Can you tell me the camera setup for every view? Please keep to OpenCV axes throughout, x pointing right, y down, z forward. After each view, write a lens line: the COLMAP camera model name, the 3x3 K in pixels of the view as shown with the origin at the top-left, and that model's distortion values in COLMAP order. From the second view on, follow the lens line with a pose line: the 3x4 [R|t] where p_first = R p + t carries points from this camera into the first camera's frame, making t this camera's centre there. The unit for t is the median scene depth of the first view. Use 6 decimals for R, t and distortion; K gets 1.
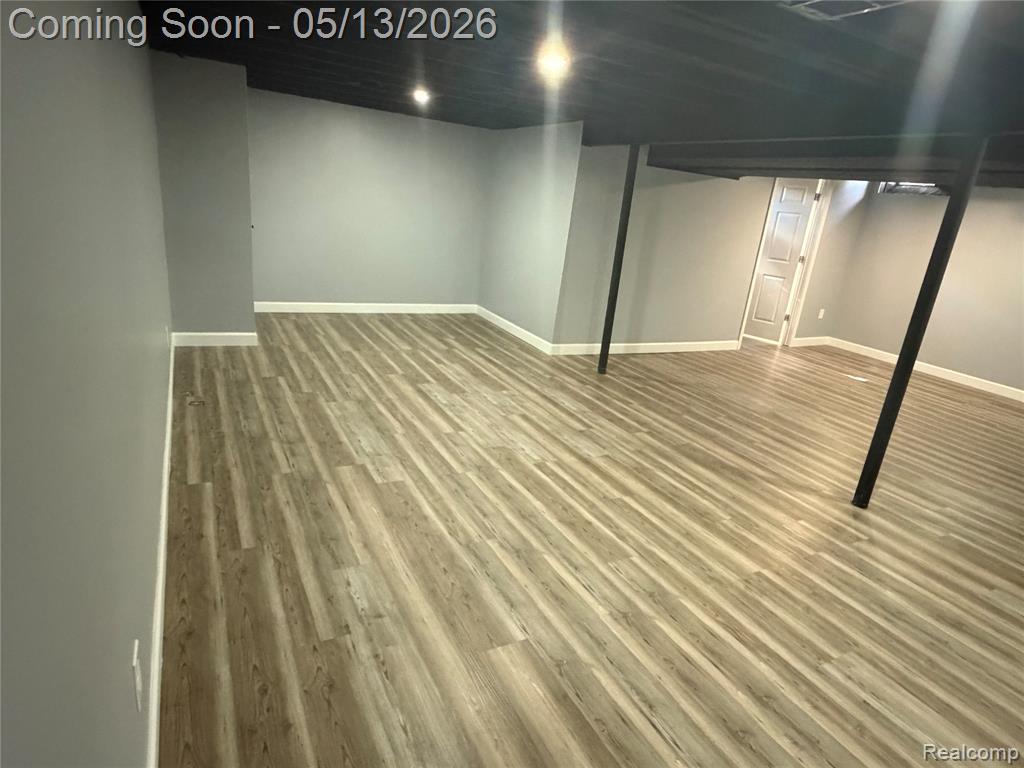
lens RADIAL K [[581.1, 0, 506.5], [0, 581.1, 380.9], [0, 0, 1]] dist [-0.000941, 0.001295]
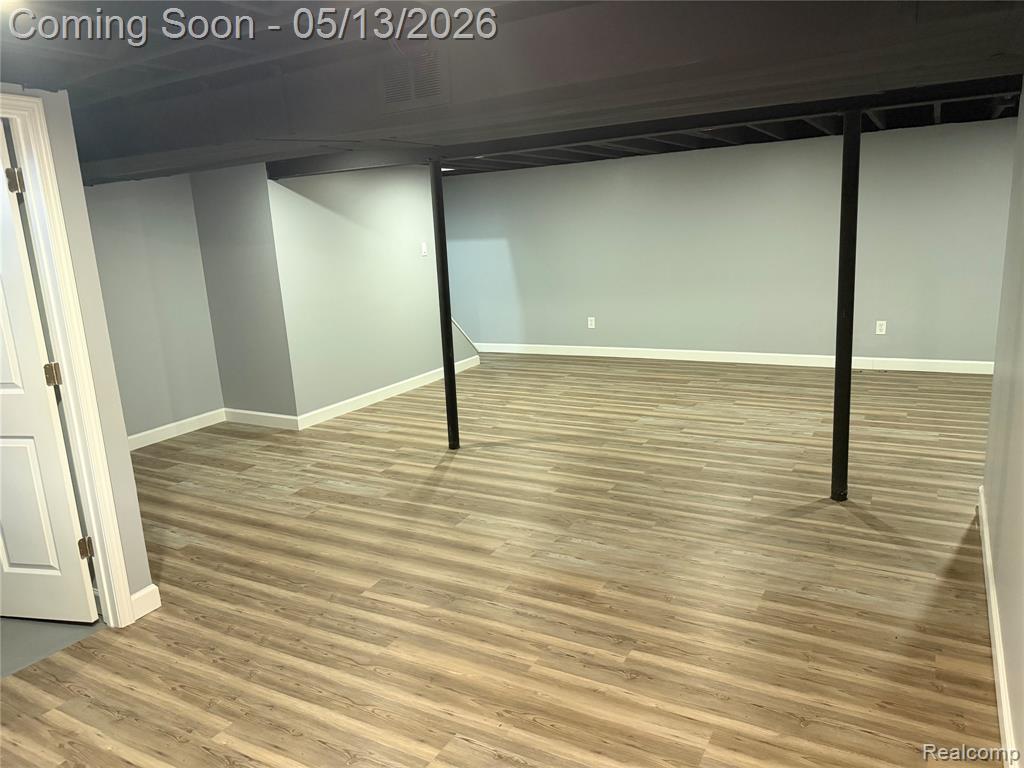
lens RADIAL K [[728.3, 0, 506.9], [0, 728.3, 383.9], [0, 0, 1]] dist [0.025854, -0.018734]
pose [[-0.842428, 0.057922, -0.535686, 1.082155], [-0.192086, 0.896595, 0.399024, -0.448726], [0.503406, 0.439047, -0.744191, 1.741248]]
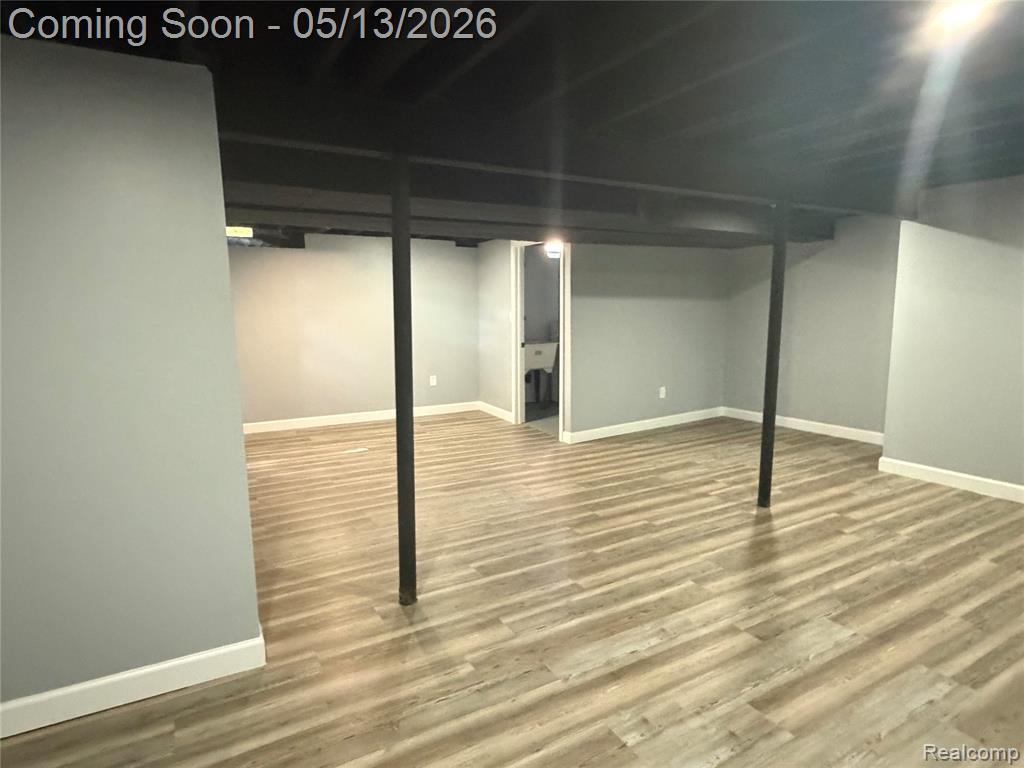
lens RADIAL K [[581.1, 0, 506.7], [0, 581.1, 388.7], [0, 0, 1]] dist [-0.000941, 0.001295]
pose [[-0.034741, -0.251165, 0.967321, -0.368605], [0.307857, 0.918149, 0.249454, -0.370804], [-0.950798, 0.306463, 0.045425, 1.102594]]
